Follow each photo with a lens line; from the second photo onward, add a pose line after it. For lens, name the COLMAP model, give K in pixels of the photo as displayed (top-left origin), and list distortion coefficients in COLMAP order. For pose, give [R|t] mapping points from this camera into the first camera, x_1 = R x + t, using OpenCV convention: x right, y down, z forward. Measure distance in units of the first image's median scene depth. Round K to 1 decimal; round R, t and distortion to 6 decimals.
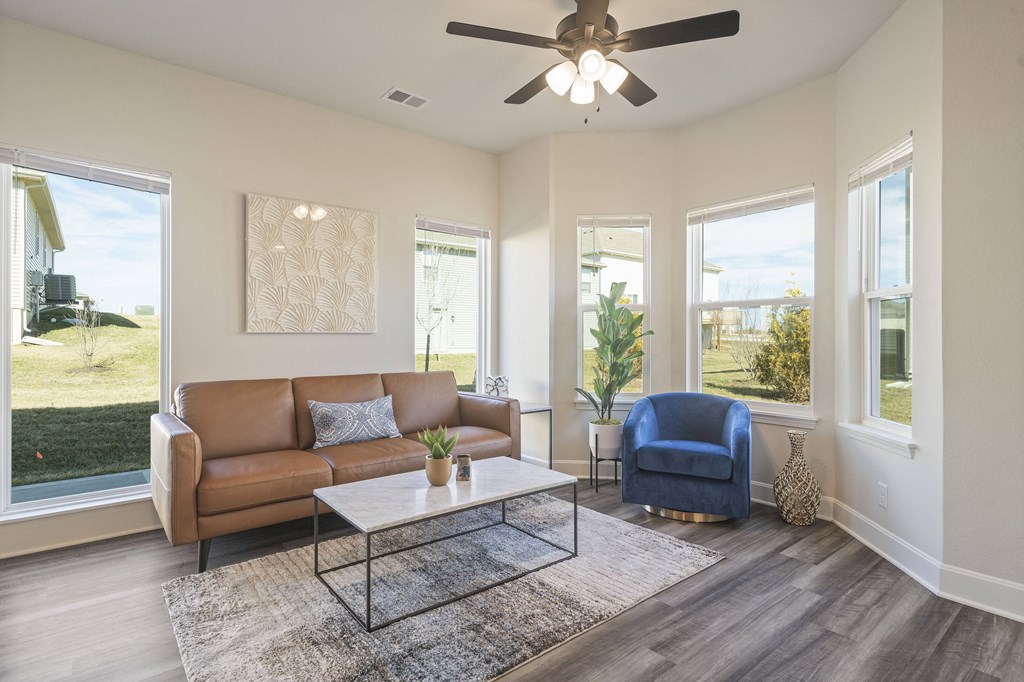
lens RADIAL K [[516.1, 0, 508.6], [0, 516.1, 336.0], [0, 0, 1]] dist [0.001651, 0.000875]
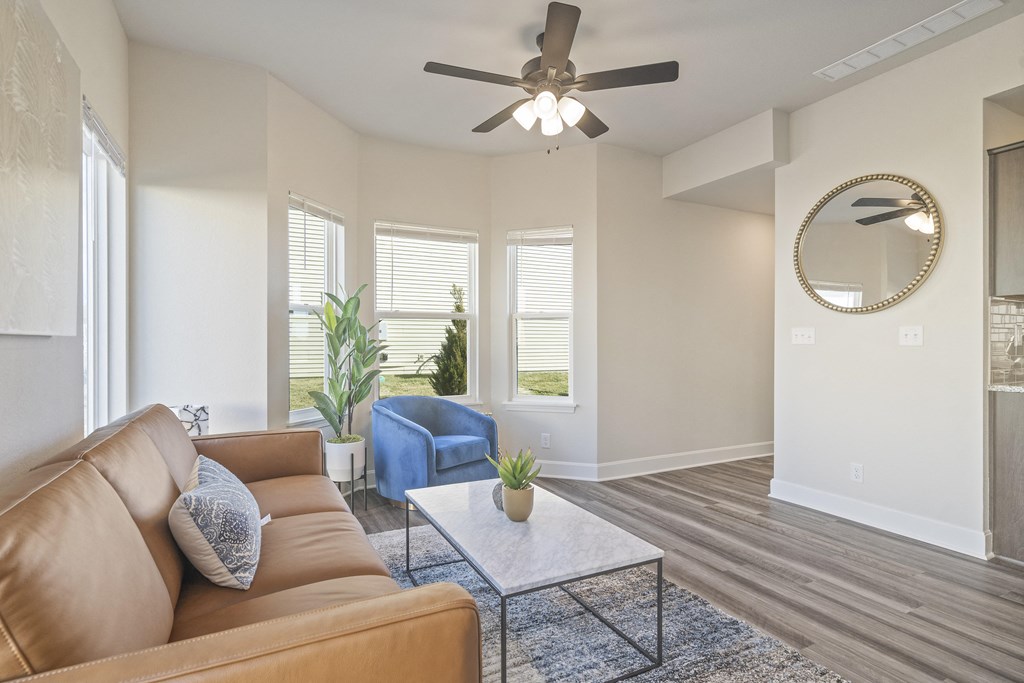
lens RADIAL K [[512.1, 0, 512.0], [0, 512.1, 341.5], [0, 0, 1]] dist [-0.002213, 0.000362]
pose [[0.213256, 0.002108, 0.976994, -0.953860], [0.000232, 0.999998, -0.002208, 0.000693], [-0.976996, 0.000698, 0.213255, 0.834053]]
